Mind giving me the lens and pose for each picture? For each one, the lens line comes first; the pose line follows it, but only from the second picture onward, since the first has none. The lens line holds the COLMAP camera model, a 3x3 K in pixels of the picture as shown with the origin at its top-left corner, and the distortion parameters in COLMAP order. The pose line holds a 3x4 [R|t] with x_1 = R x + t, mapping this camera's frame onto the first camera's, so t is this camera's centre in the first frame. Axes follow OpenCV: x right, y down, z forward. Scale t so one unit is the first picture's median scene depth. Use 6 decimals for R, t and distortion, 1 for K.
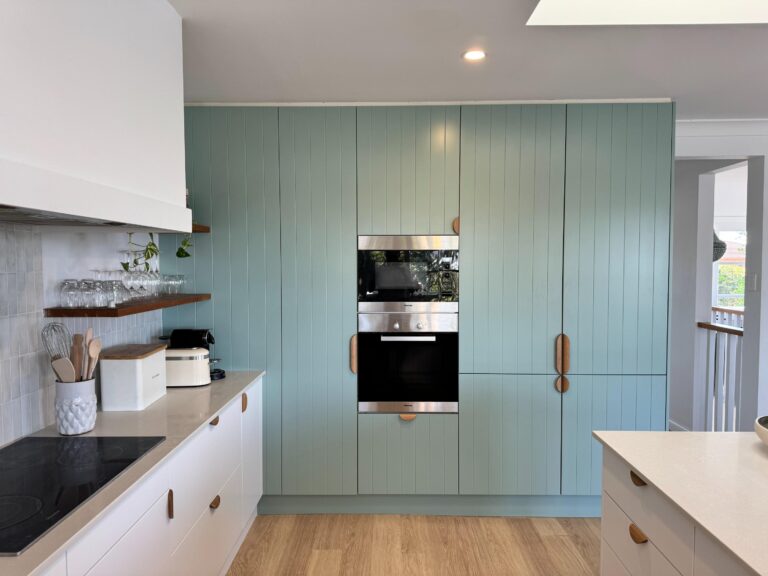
lens RADIAL K [[540.1, 0, 381.9], [0, 540.1, 294.8], [0, 0, 1]] dist [0.104127, -0.122147]
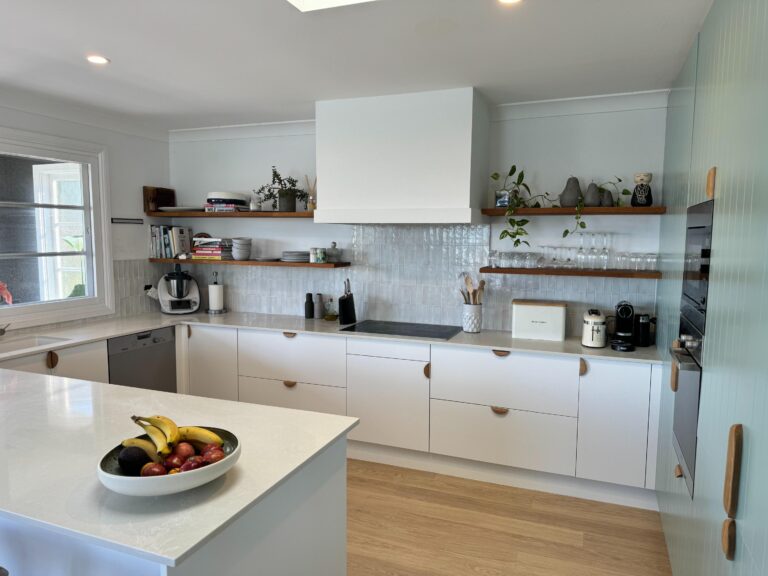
lens RADIAL K [[544.5, 0, 390.0], [0, 544.5, 289.5], [0, 0, 1]] dist [0.062151, -0.082802]
pose [[-0.357198, 0.093896, -0.929297, 0.838132], [-0.061732, 0.990385, 0.123797, -0.069090], [0.931986, 0.101588, -0.347967, 0.920465]]
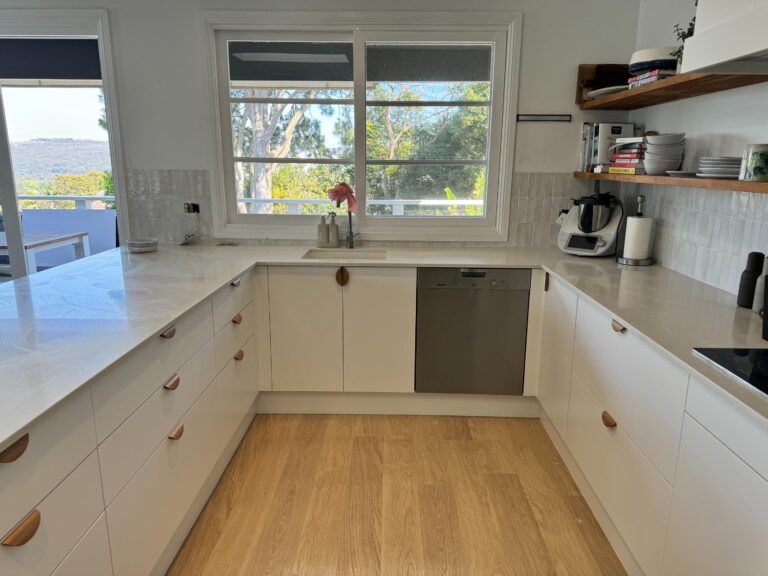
lens RADIAL K [[542.9, 0, 387.0], [0, 542.9, 289.3], [0, 0, 1]] dist [0.053825, -0.054850]
pose [[-0.999966, -0.006163, 0.005444, 0.024047], [-0.004345, 0.958077, 0.286479, -0.010881], [-0.006982, 0.286445, -0.958071, 0.859095]]
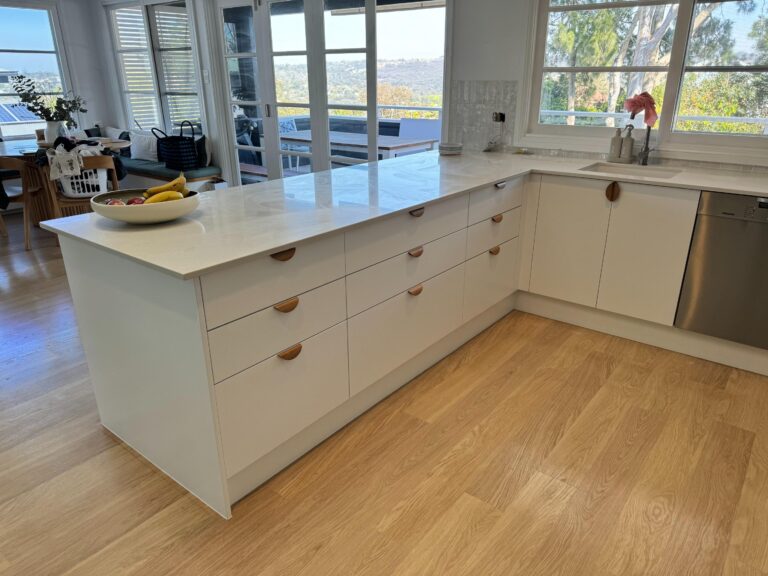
lens RADIAL K [[540.1, 0, 381.9], [0, 540.1, 294.8], [0, 0, 1]] dist [0.104127, -0.122147]
pose [[-0.787474, -0.226096, 0.573380, -0.156075], [0.041953, 0.908467, 0.415846, -0.008091], [-0.614918, 0.351523, -0.705909, 0.914636]]
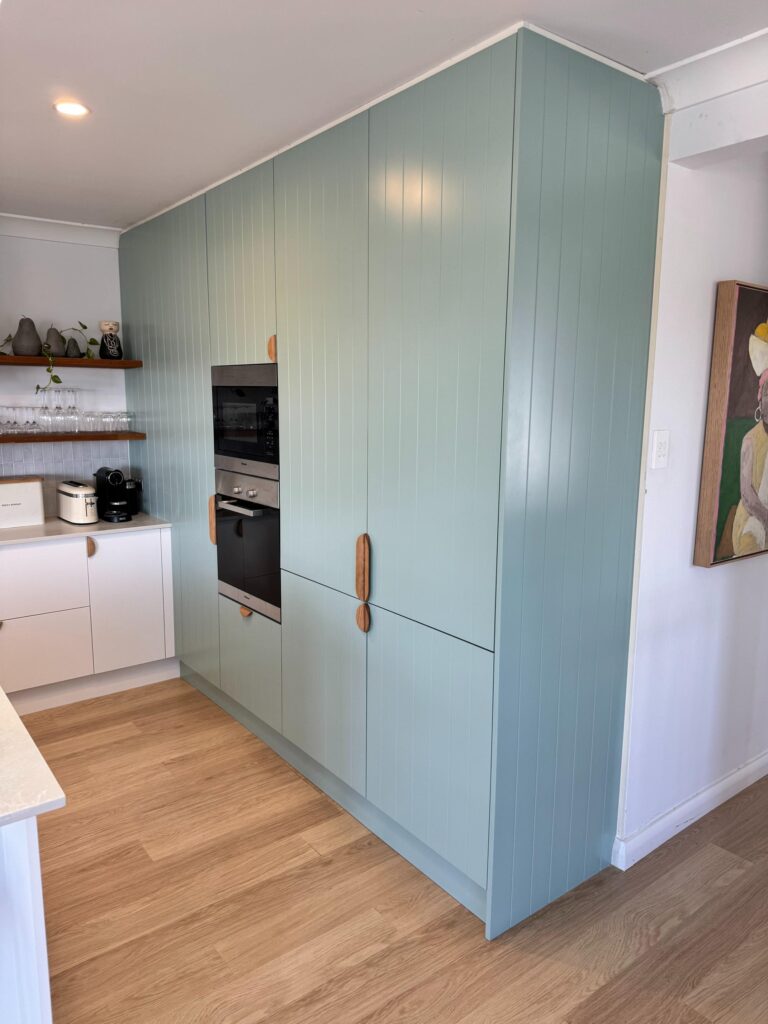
lens RADIAL K [[726.0, 0, 386.5], [0, 726.0, 510.3], [0, 0, 1]] dist [0.062151, -0.082802]
pose [[0.612886, 0.132627, -0.778961, 0.972164], [-0.053142, 0.990500, 0.126833, -0.053417], [0.788382, -0.036339, 0.614112, 0.568041]]
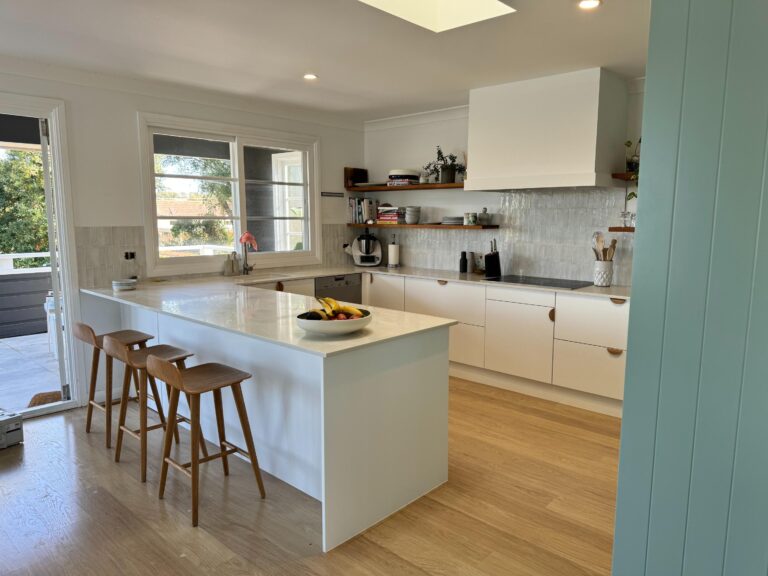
lens RADIAL K [[540.1, 0, 381.9], [0, 540.1, 294.8], [0, 0, 1]] dist [0.104127, -0.122147]
pose [[-0.677318, 0.108910, -0.727585, 1.021853], [-0.044309, 0.981147, 0.188113, -0.045894], [0.734355, 0.159651, -0.659723, 1.184934]]
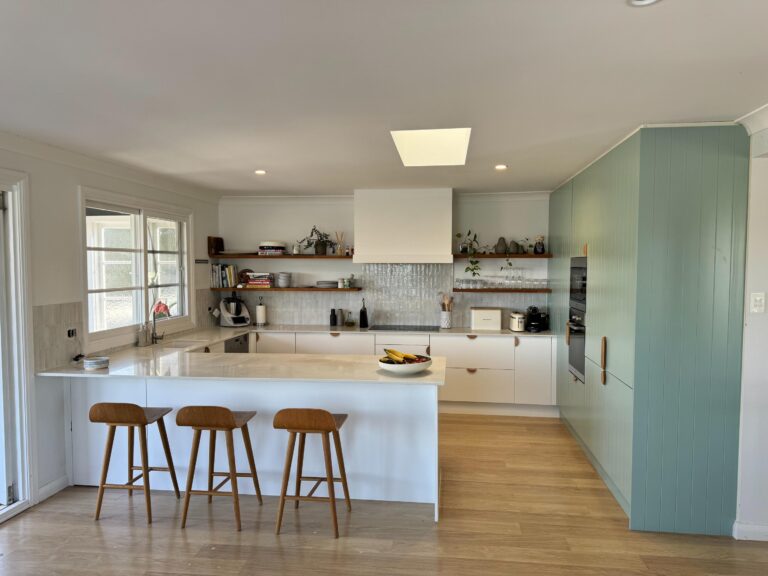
lens RADIAL K [[542.9, 0, 387.0], [0, 542.9, 289.3], [0, 0, 1]] dist [0.053825, -0.054850]
pose [[-0.108865, 0.049587, -0.992819, 1.662192], [-0.059169, 0.996661, 0.056266, -0.077866], [0.992294, 0.064870, -0.105567, 0.659093]]
